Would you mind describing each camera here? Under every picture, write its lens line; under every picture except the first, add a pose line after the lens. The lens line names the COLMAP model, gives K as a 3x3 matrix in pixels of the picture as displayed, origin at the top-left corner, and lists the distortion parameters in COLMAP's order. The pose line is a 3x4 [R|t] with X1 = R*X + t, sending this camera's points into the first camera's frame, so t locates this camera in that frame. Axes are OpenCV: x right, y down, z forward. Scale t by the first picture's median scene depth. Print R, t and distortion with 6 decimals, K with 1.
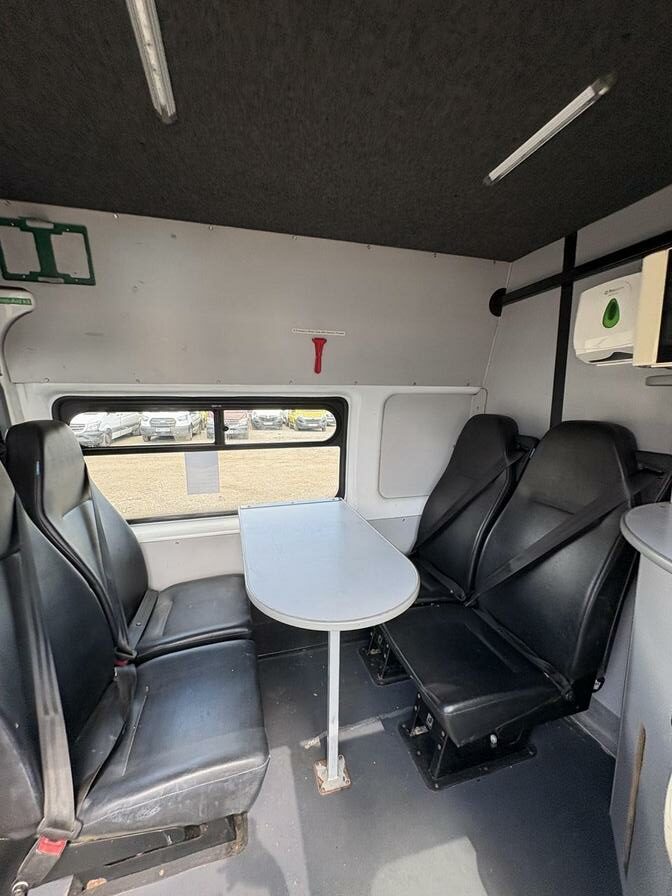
lens RADIAL K [[358.1, 0, 338.2], [0, 358.1, 448.3], [0, 0, 1]] dist [0.001307, -0.000154]
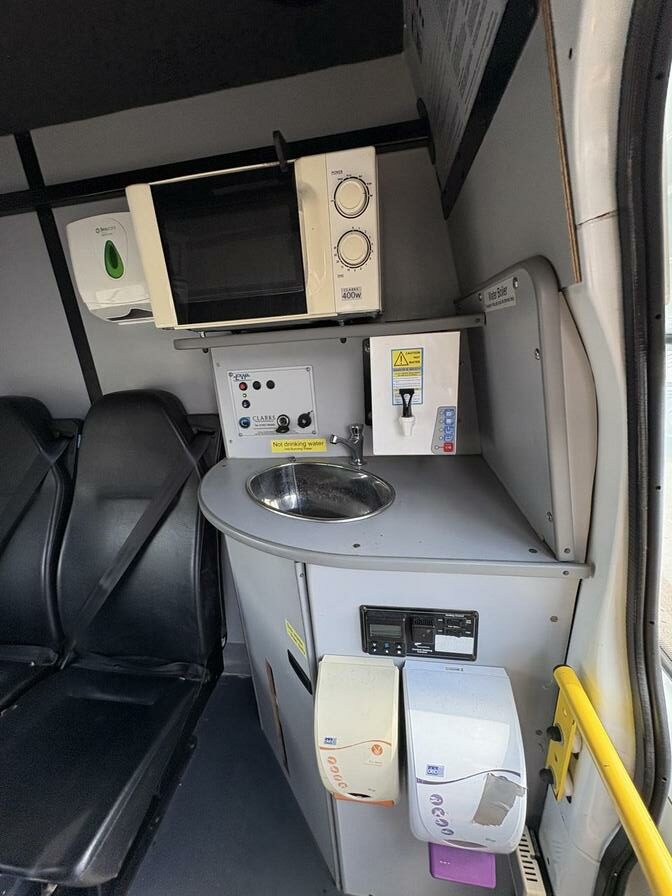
lens RADIAL K [[348.8, 0, 337.5], [0, 348.8, 449.4], [0, 0, 1]] dist [0.001567, 0.000133]
pose [[0.424761, -0.307497, 0.851483, 0.136479], [0.190734, 0.949833, 0.247866, -0.052315], [-0.884985, 0.057123, 0.462102, 0.164272]]
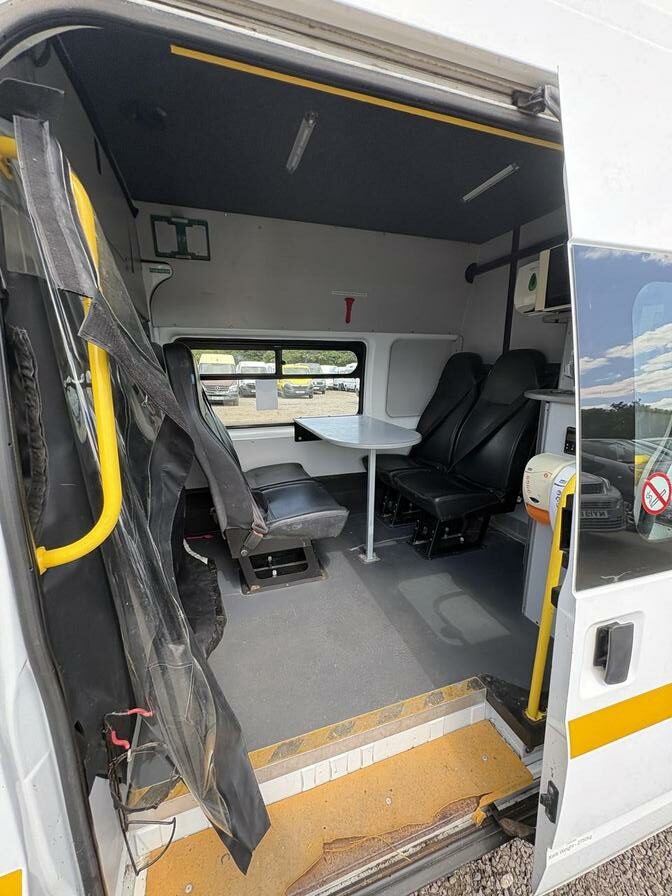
lens RADIAL K [[361.2, 0, 339.4], [0, 361.2, 448.5], [0, 0, 1]] dist [0.001998, 0.000141]
pose [[0.998474, -0.017558, 0.052358, -0.218239], [0.013420, 0.996834, 0.078368, 0.224622], [-0.053568, -0.077546, 0.995549, -0.609260]]
